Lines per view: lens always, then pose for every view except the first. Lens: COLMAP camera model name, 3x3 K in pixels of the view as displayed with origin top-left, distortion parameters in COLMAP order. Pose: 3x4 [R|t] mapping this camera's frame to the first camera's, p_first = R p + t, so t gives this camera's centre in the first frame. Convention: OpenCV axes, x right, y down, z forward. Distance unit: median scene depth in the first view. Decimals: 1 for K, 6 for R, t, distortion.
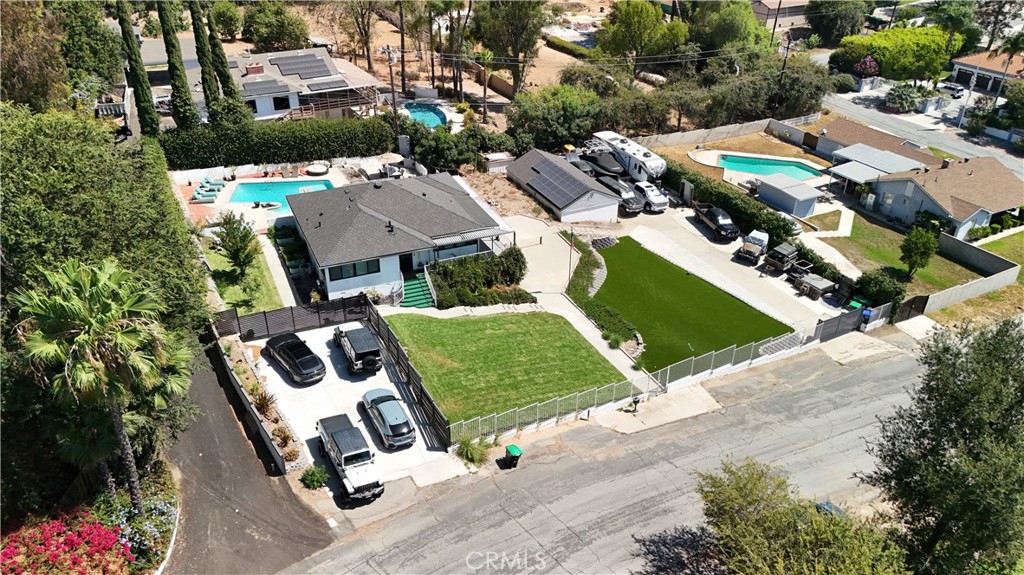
lens RADIAL K [[760.1, 0, 510.0], [0, 760.1, 281.7], [0, 0, 1]] dist [0.084305, -0.090477]
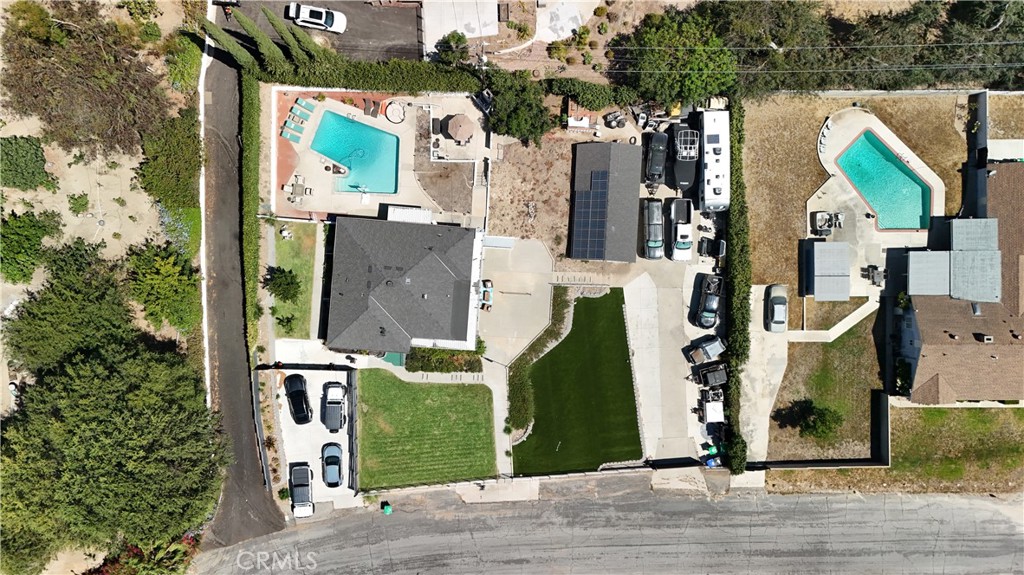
lens RADIAL K [[760.1, 0, 510.0], [0, 760.1, 281.7], [0, 0, 1]] dist [0.084305, -0.090477]
pose [[0.879711, 0.475099, -0.019729, 0.023895], [-0.220700, 0.444704, 0.868061, -1.038599], [0.421189, -0.759289, 0.496065, 0.365003]]
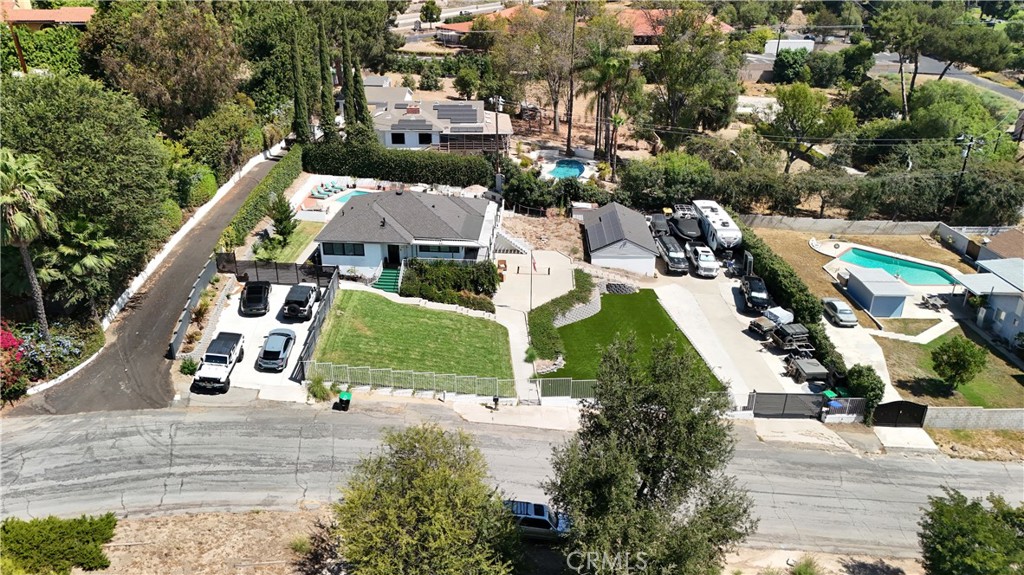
lens RADIAL K [[760.1, 0, 510.0], [0, 760.1, 281.7], [0, 0, 1]] dist [0.084305, -0.090477]
pose [[0.889432, 0.177611, -0.421147, 0.416519], [-0.226404, 0.971630, -0.068382, 0.043177], [0.397054, 0.156170, 0.904411, 0.000976]]
